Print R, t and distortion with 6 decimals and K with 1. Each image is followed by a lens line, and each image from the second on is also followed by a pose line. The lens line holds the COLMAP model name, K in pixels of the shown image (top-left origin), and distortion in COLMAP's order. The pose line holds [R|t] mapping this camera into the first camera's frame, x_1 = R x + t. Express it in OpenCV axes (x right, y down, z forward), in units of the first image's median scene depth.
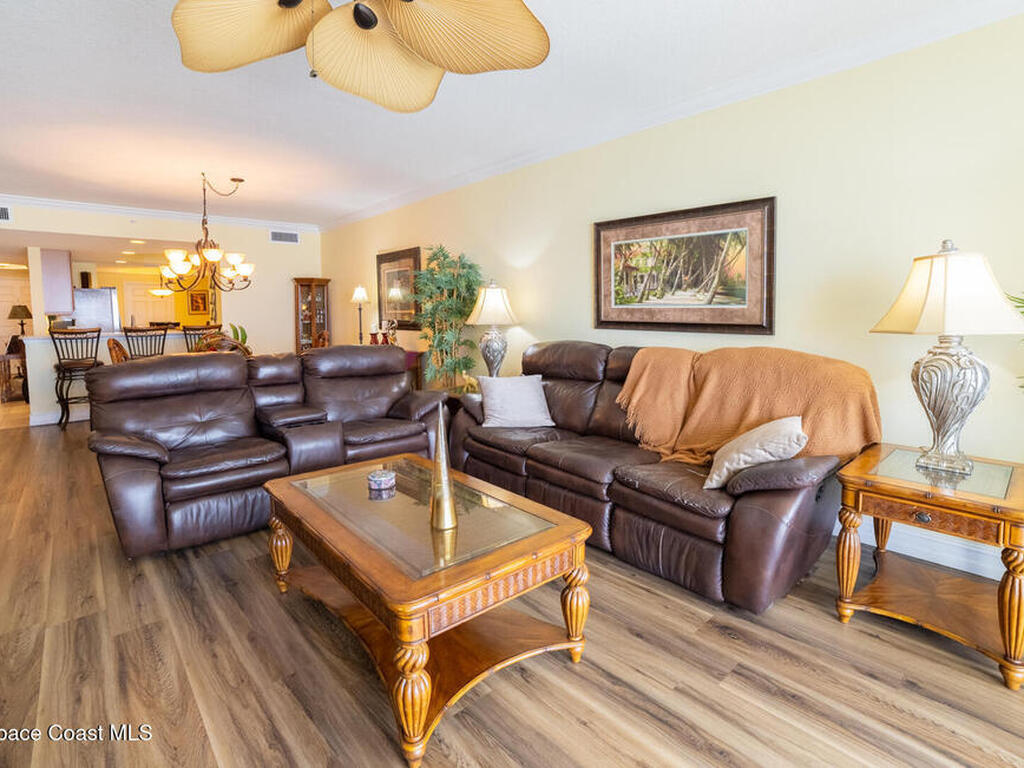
lens RADIAL K [[509.6, 0, 525.1], [0, 509.6, 382.8], [0, 0, 1]] dist [-0.004191, -0.000511]
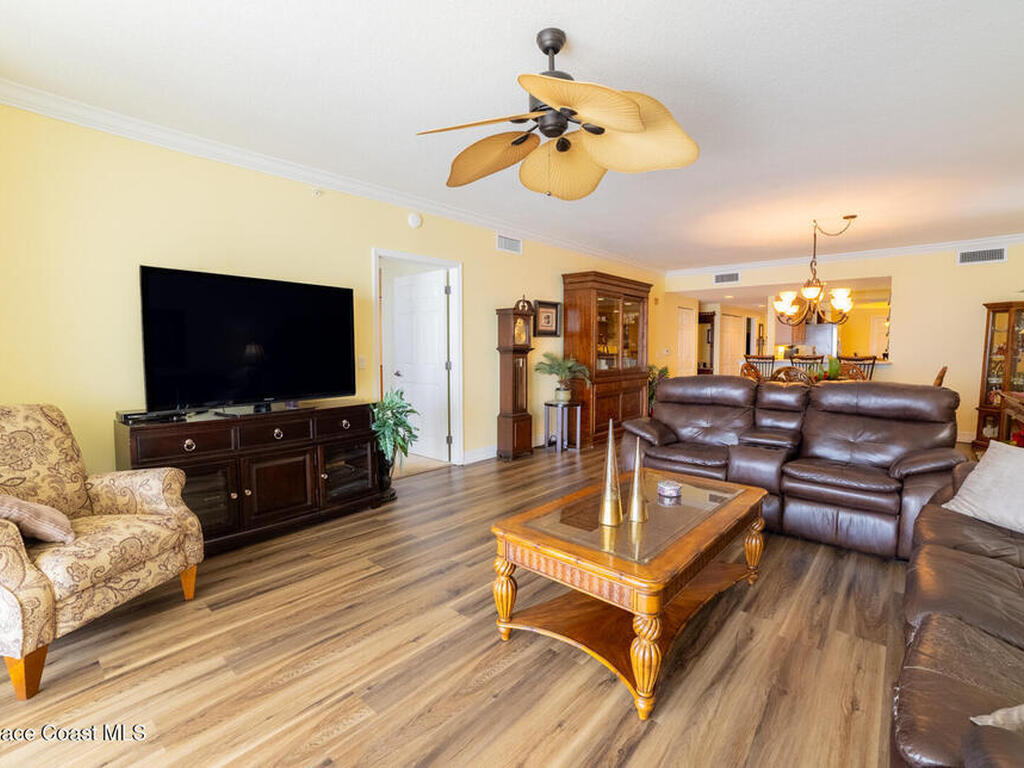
lens RADIAL K [[509.6, 0, 525.1], [0, 509.6, 382.8], [0, 0, 1]] dist [-0.004191, -0.000511]
pose [[0.105821, 0.077824, -0.991335, 0.498911], [-0.140508, 0.988100, 0.062571, -0.042838], [0.984408, 0.132669, 0.115496, 0.320408]]
